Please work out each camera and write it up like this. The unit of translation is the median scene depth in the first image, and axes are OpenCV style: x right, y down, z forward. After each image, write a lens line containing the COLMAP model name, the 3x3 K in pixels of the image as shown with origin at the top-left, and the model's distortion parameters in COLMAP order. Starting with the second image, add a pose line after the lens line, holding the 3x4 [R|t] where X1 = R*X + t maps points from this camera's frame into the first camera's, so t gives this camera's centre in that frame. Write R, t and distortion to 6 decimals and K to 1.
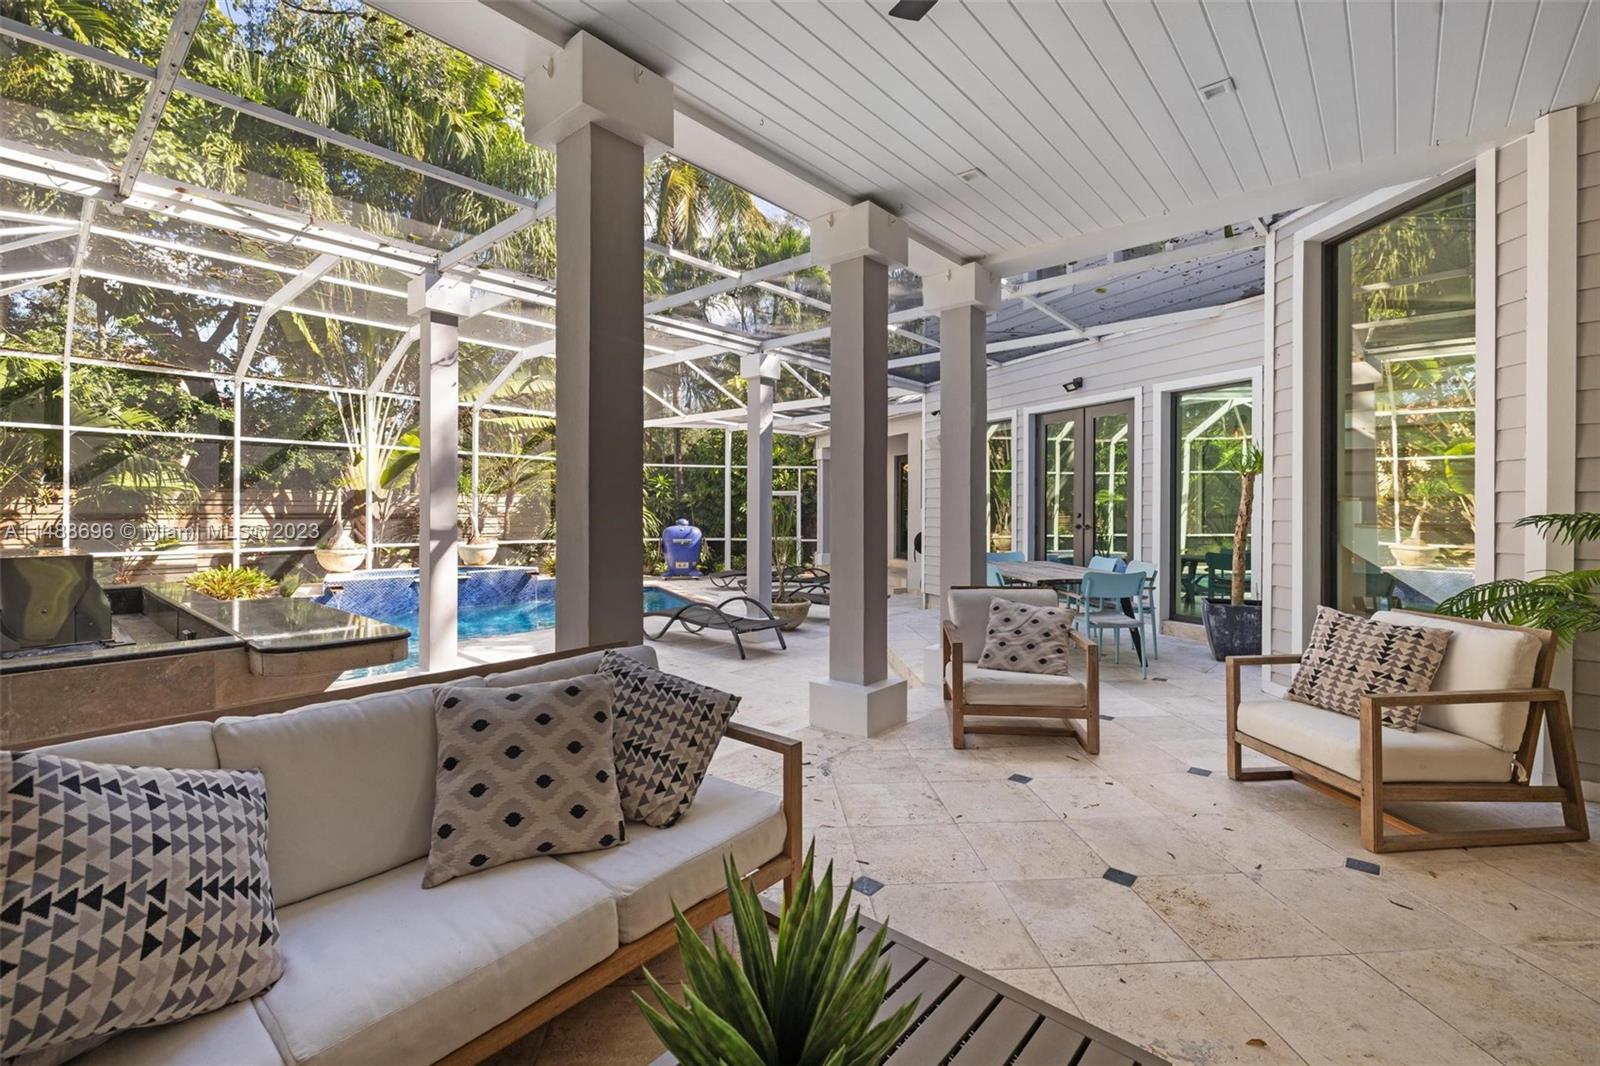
lens RADIAL K [[690.6, 0, 818.2], [0, 690.6, 503.1], [0, 0, 1]] dist [0.002023, -0.000106]
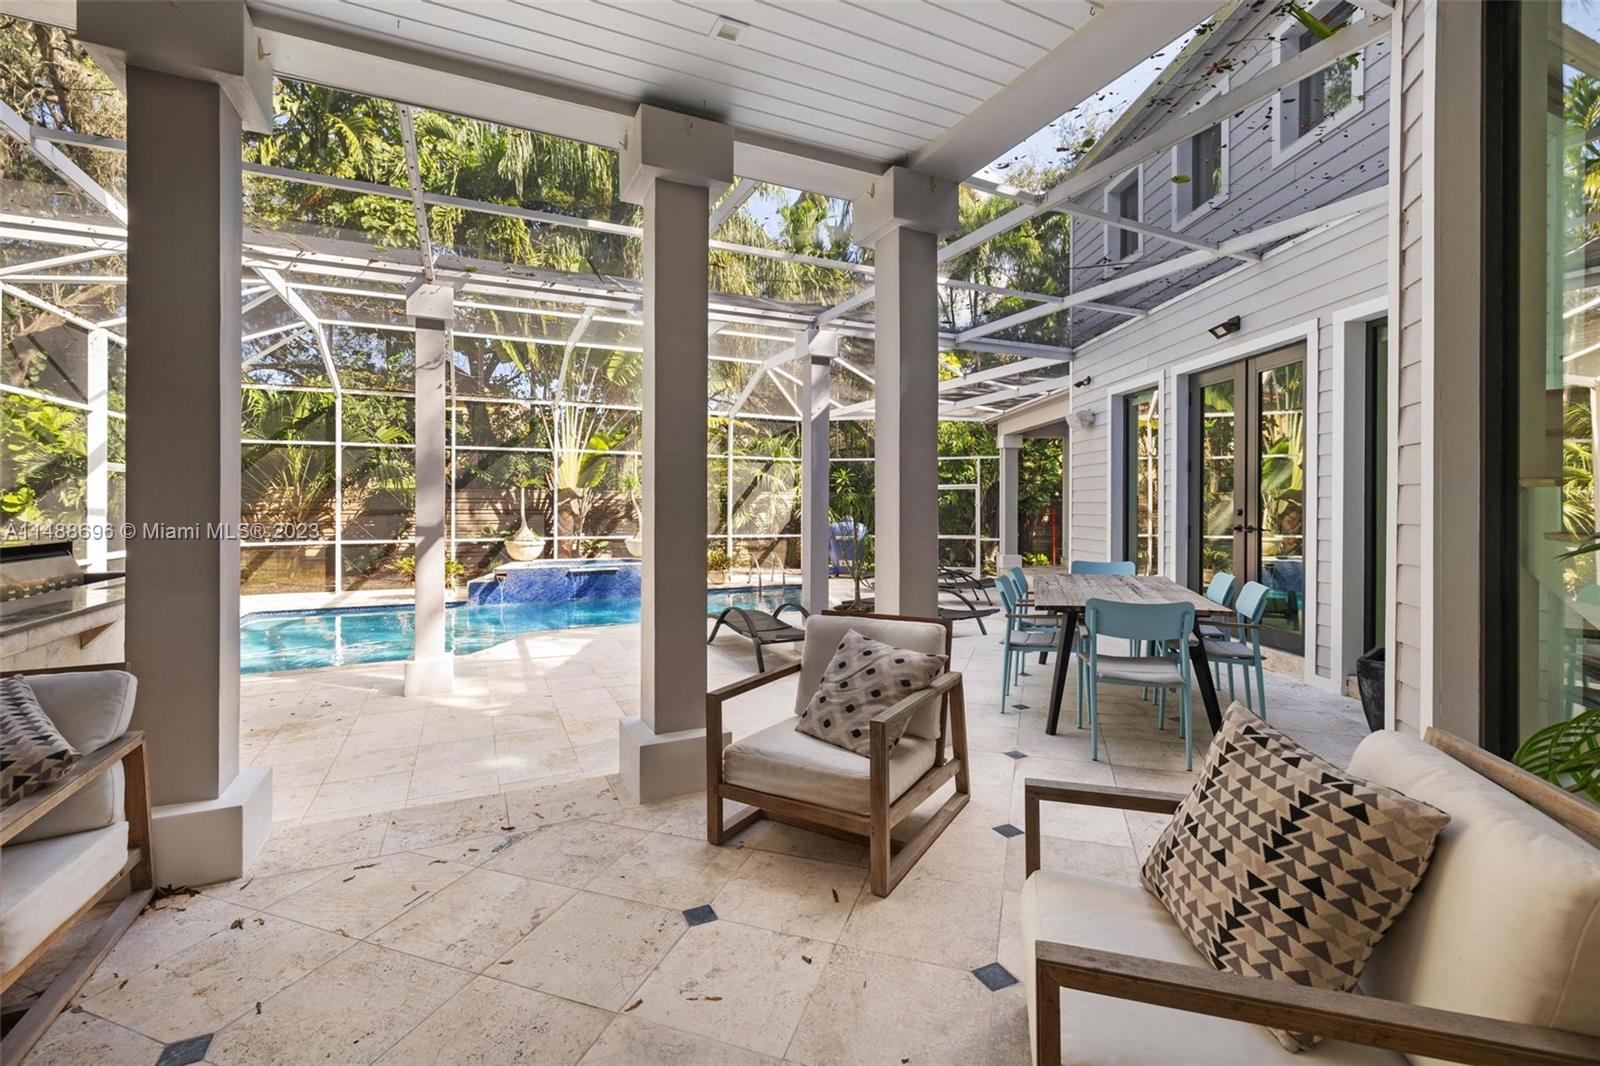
lens RADIAL K [[690.6, 0, 824.7], [0, 690.6, 500.6], [0, 0, 1]] dist [0.002023, -0.000106]
pose [[0.915375, -0.005626, -0.402564, 0.412634], [0.006994, 0.999974, 0.001928, 0.002055], [0.402543, -0.004581, 0.915390, 0.275741]]
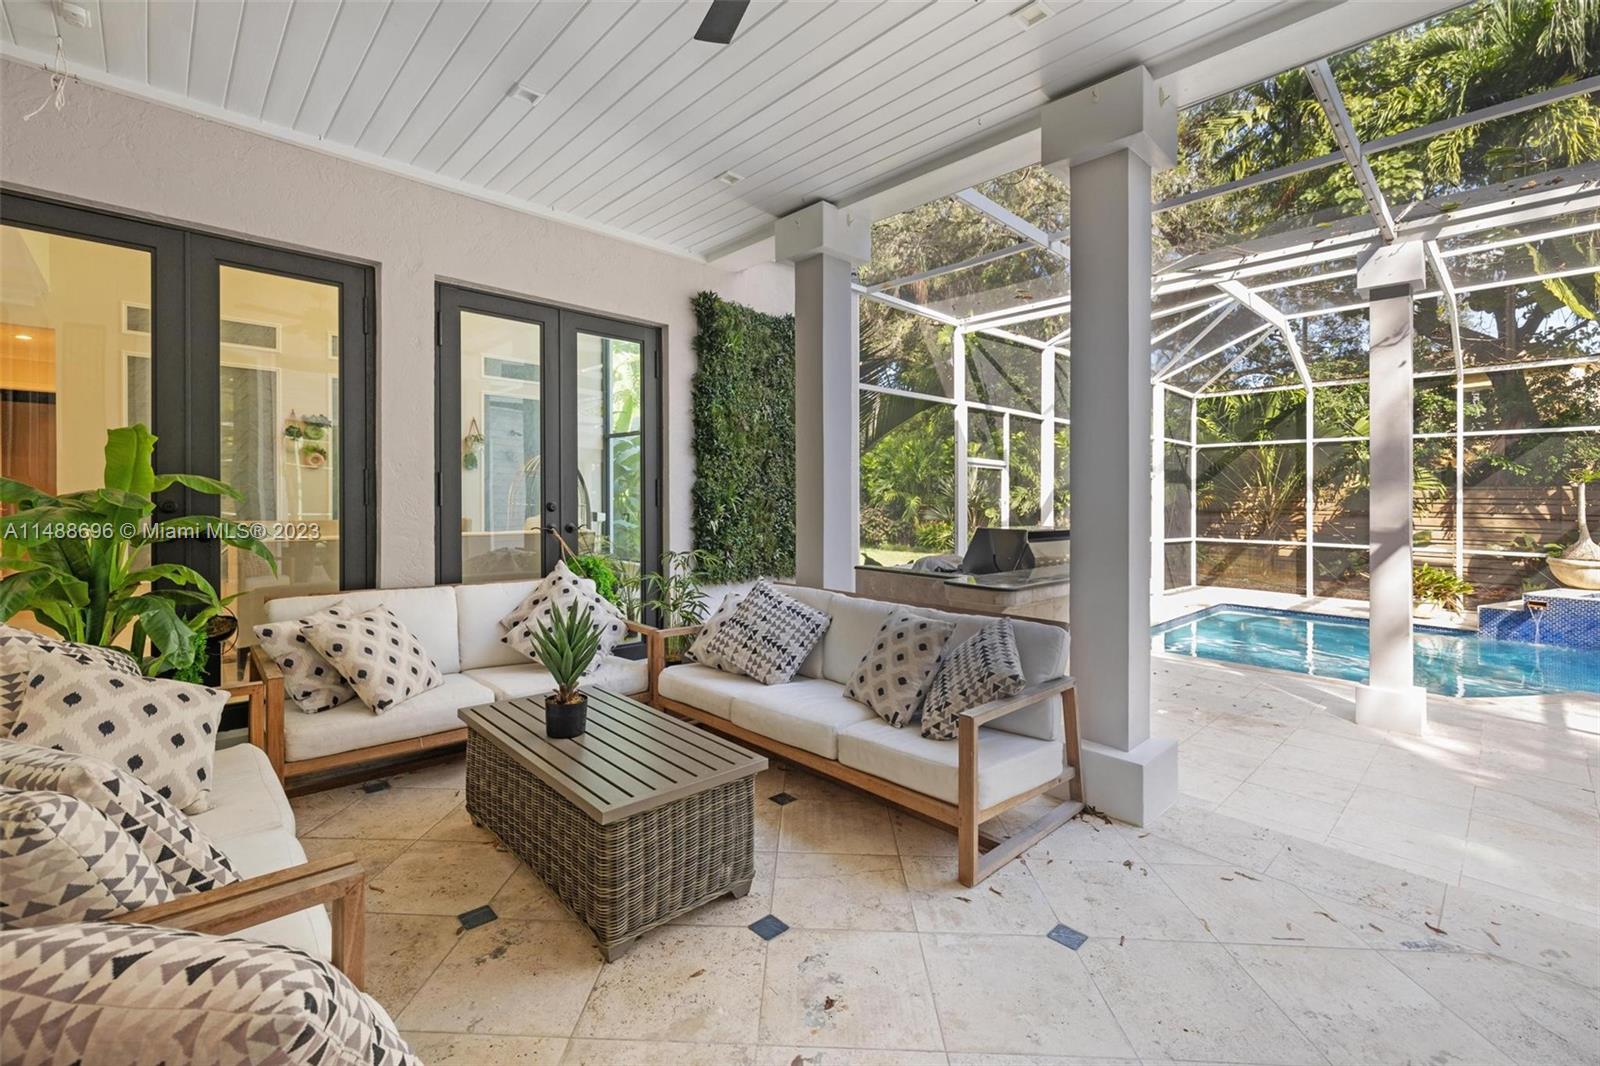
lens RADIAL K [[690.6, 0, 759.1], [0, 690.6, 499.5], [0, 0, 1]] dist [0.002023, -0.000106]
pose [[-0.145656, -0.002672, -0.989332, 0.437590], [-0.002090, 0.999995, -0.002393, 0.001306], [0.989333, 0.001719, -0.145661, 0.325261]]
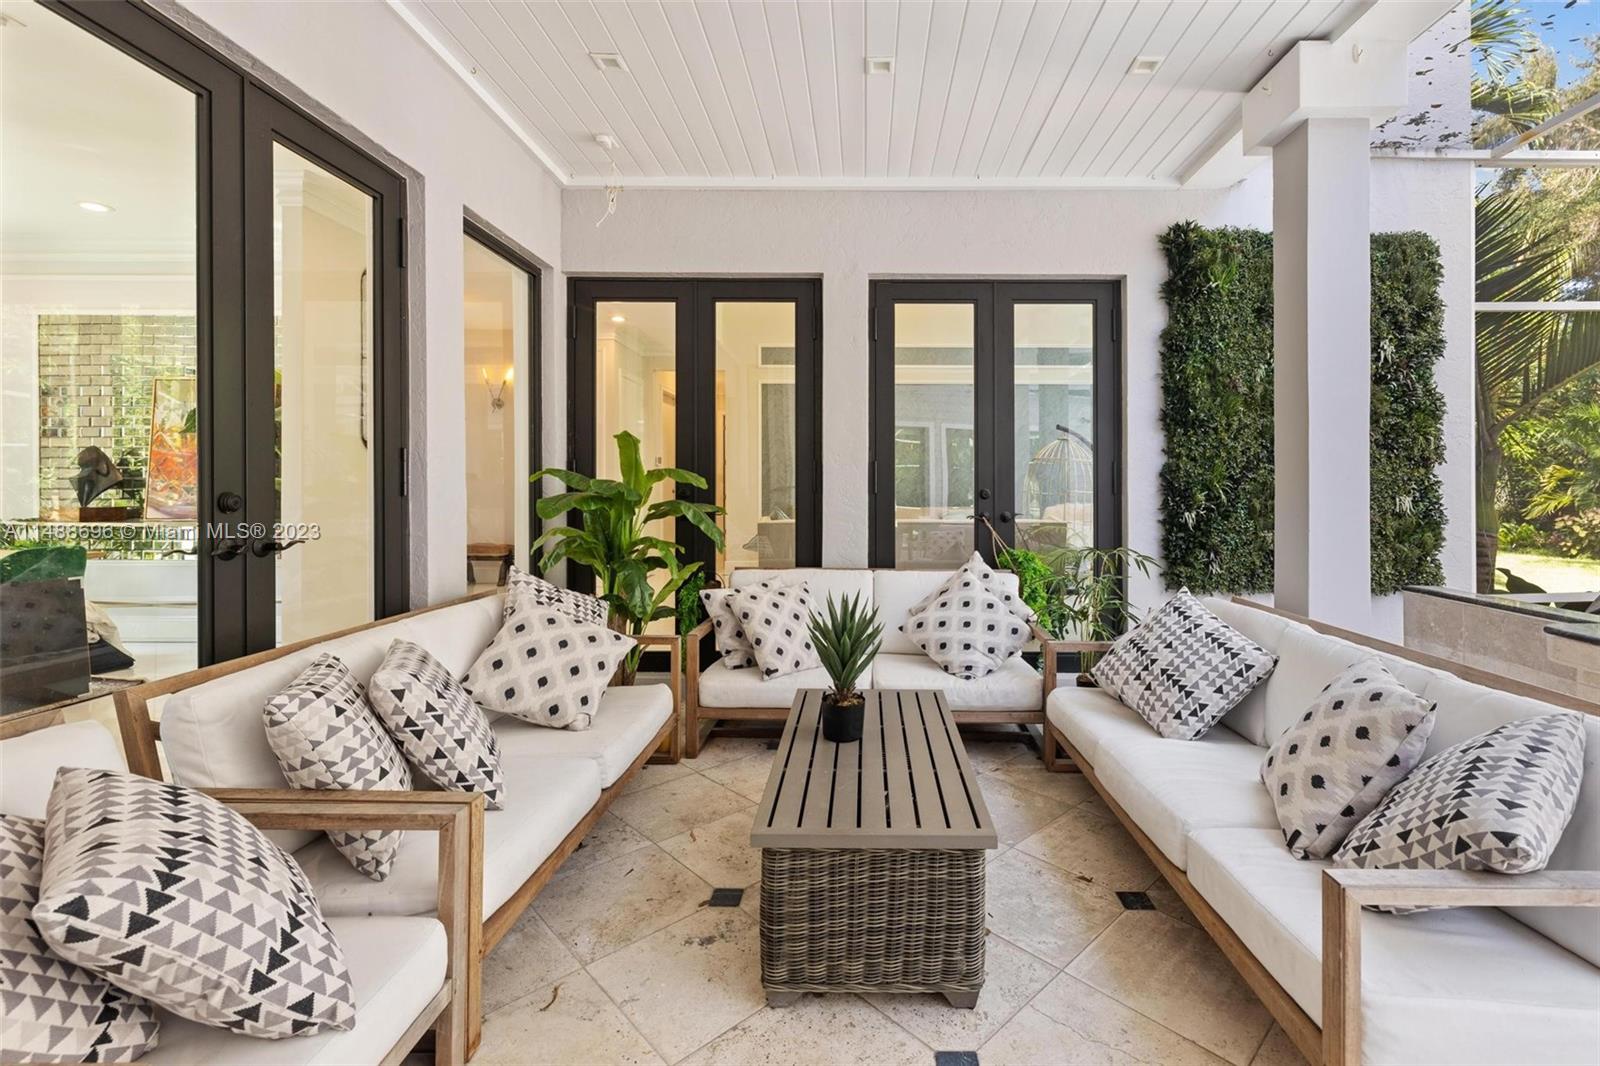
lens RADIAL K [[690.6, 0, 868.1], [0, 690.6, 490.3], [0, 0, 1]] dist [0.002023, -0.000106]
pose [[-0.771735, -0.000318, -0.635944, 0.260233], [0.001389, 0.999997, -0.002185, 0.005575], [0.635942, -0.002569, -0.771732, 0.469416]]
